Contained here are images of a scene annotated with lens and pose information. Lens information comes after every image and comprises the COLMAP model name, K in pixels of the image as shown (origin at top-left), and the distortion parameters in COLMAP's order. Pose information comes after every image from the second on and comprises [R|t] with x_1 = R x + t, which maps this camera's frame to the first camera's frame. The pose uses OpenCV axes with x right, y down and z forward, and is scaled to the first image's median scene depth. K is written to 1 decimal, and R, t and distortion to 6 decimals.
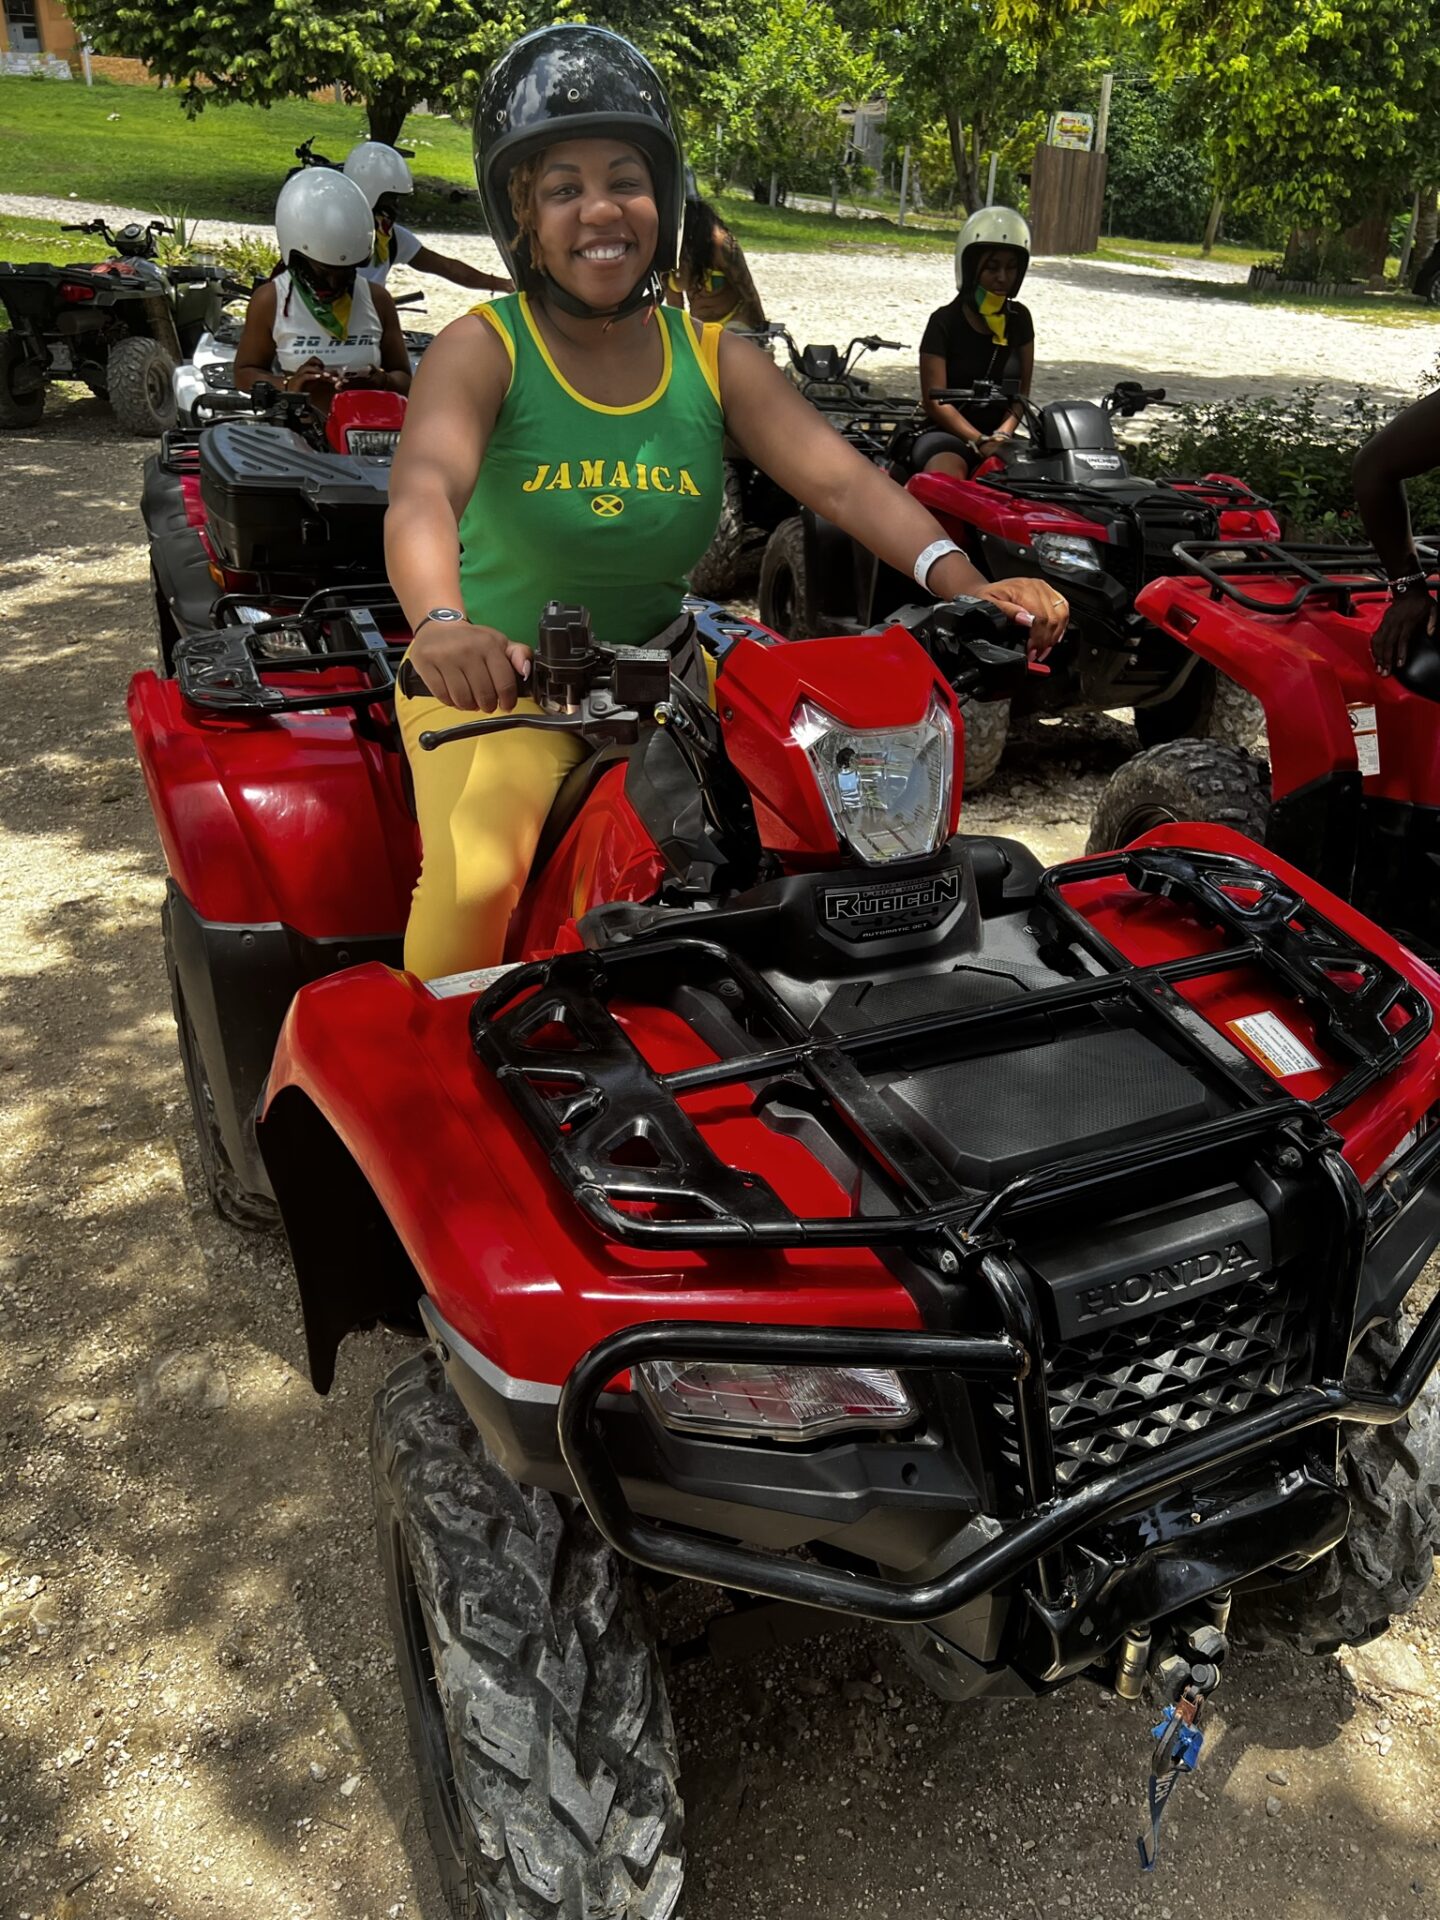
lens RADIAL K [[1463.0, 0, 712.2], [0, 1463.0, 952.1], [0, 0, 1]] dist [0.047510, -0.042286]
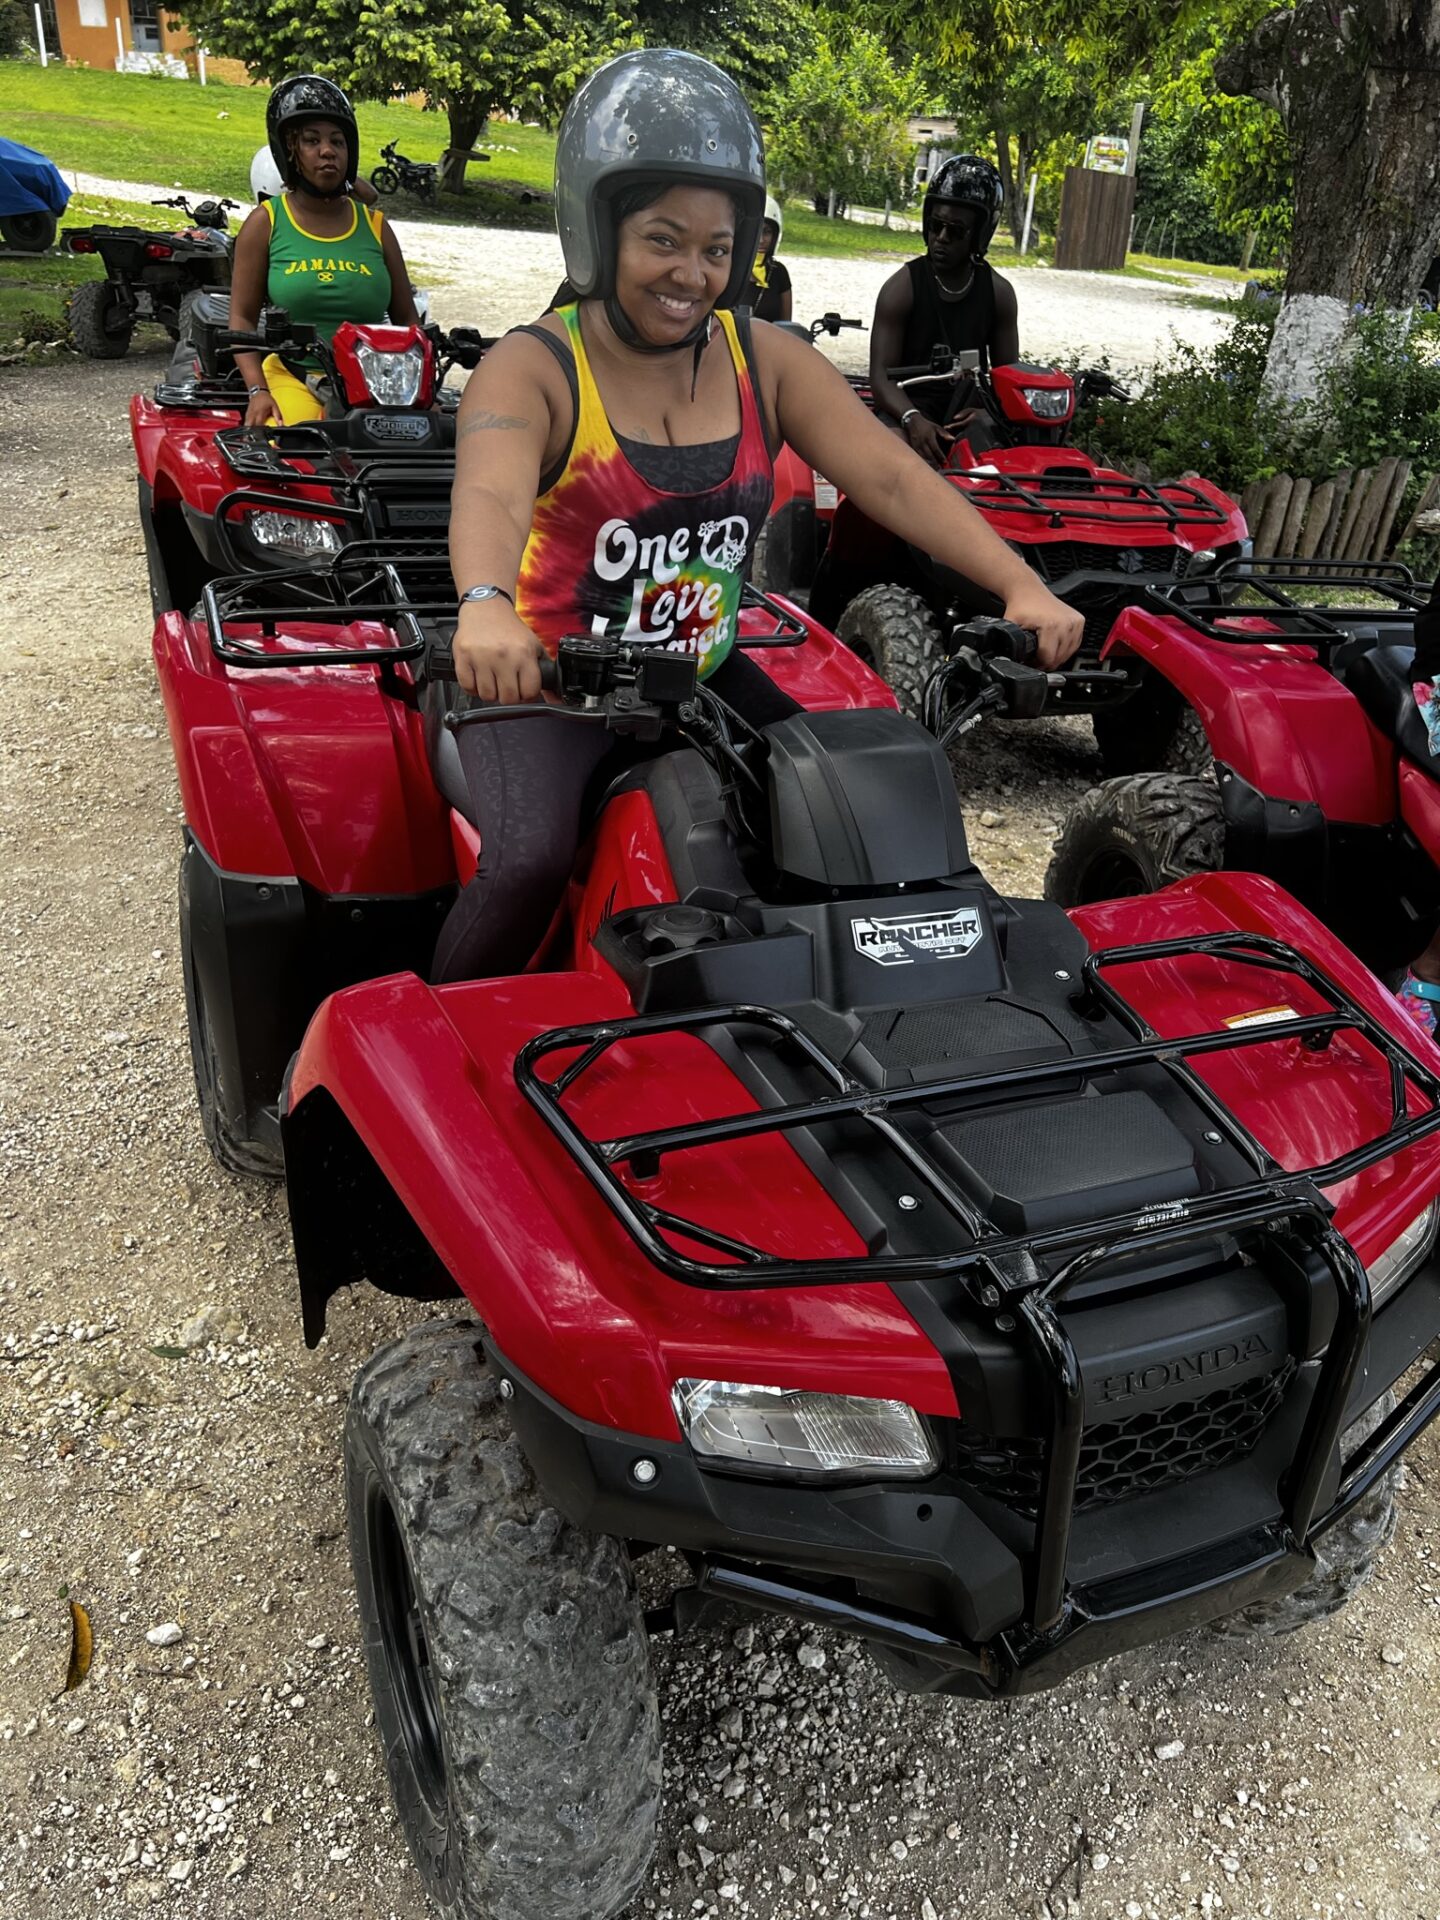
lens RADIAL K [[1463.0, 0, 723.9], [0, 1463.0, 954.2], [0, 0, 1]] dist [0.047510, -0.042286]
pose [[0.997998, 0.050861, -0.037582, 0.051432], [-0.051112, 0.998676, -0.005747, 0.053966], [0.037240, 0.007657, 0.999277, -0.093894]]
